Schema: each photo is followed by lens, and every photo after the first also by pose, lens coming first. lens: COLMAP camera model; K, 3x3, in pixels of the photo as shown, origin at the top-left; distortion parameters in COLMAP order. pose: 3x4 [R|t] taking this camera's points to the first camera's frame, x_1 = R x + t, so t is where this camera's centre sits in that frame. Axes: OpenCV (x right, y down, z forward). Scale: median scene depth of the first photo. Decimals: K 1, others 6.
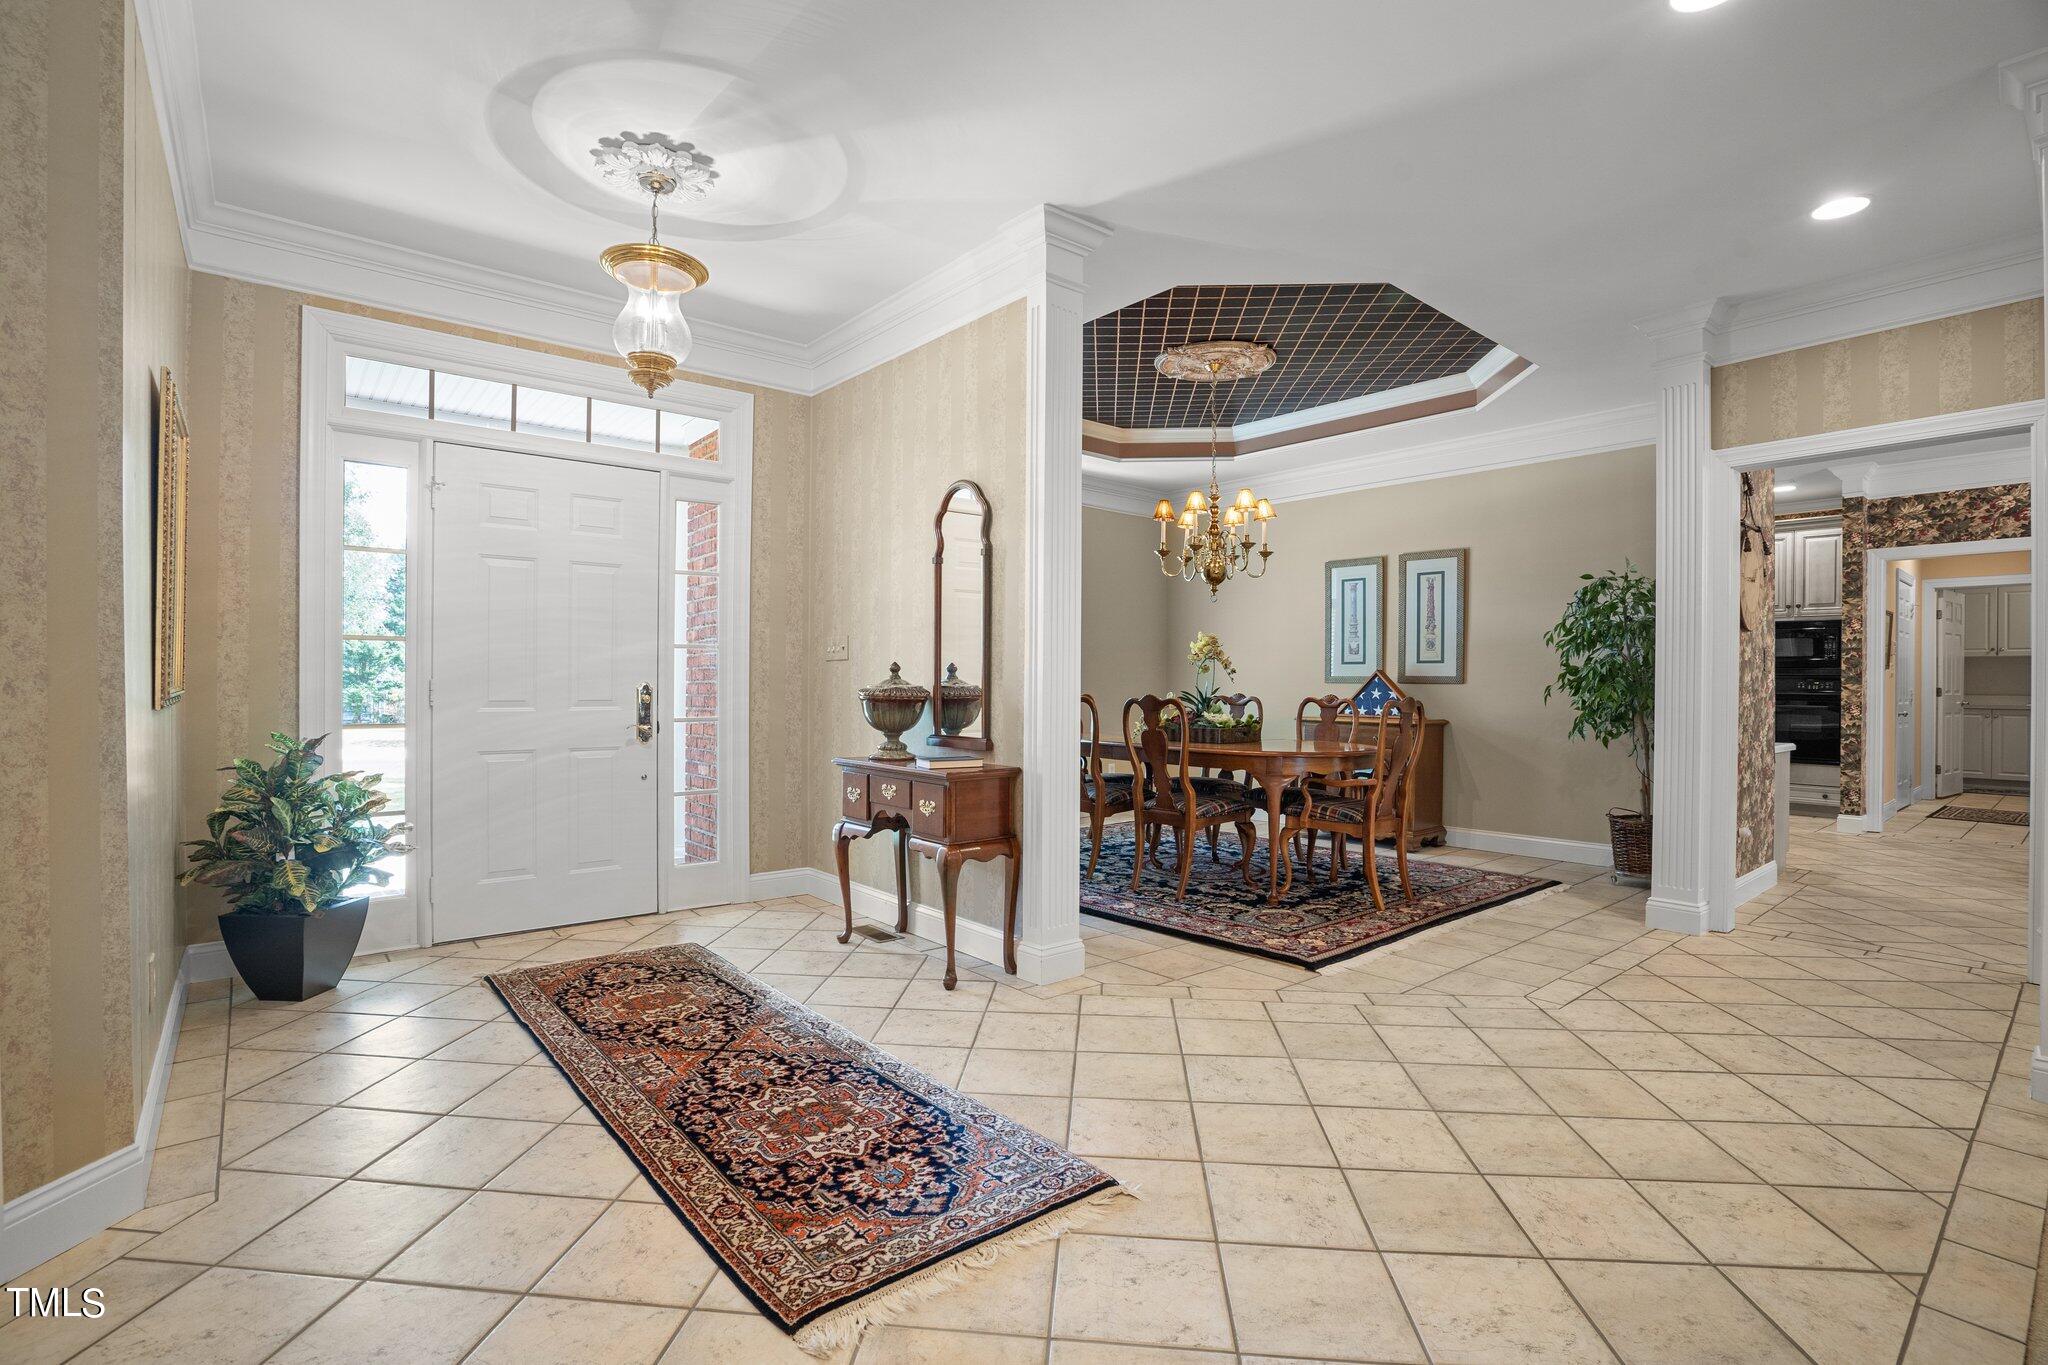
lens RADIAL K [[947.1, 0, 1024.0], [0, 947.1, 682.5], [0, 0, 1]] dist [-0.065772, 0.024388]
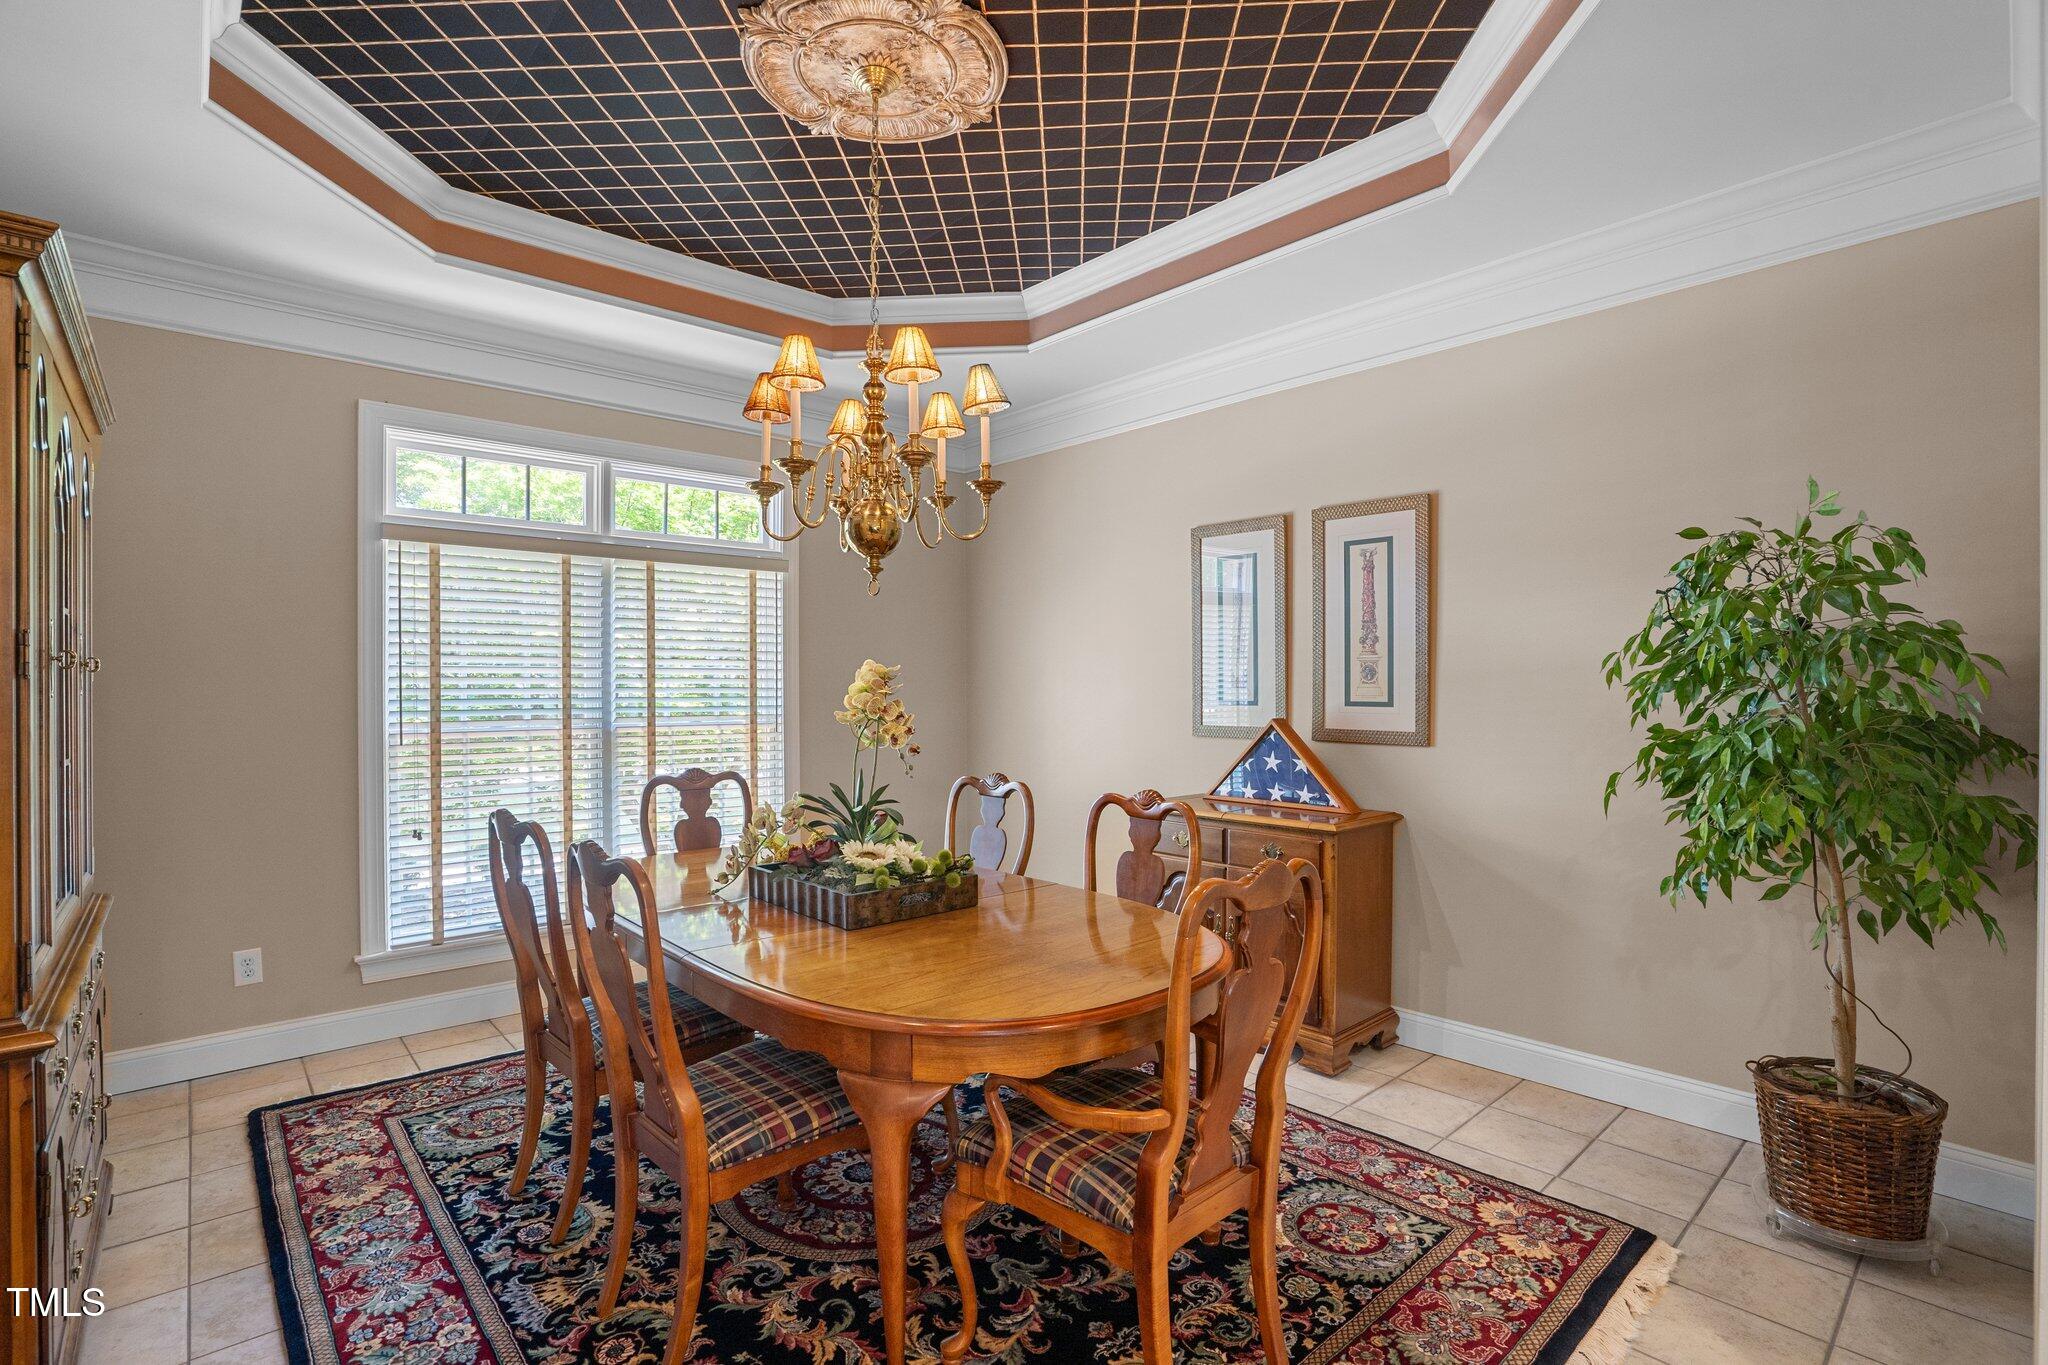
lens RADIAL K [[947.1, 0, 1024.0], [0, 947.1, 682.5], [0, 0, 1]] dist [-0.065772, 0.024388]
pose [[0.999532, -0.008836, 0.029295, 0.221483], [0.008905, 0.999958, -0.002242, -0.035777], [-0.029274, 0.002502, 0.999568, 0.467784]]
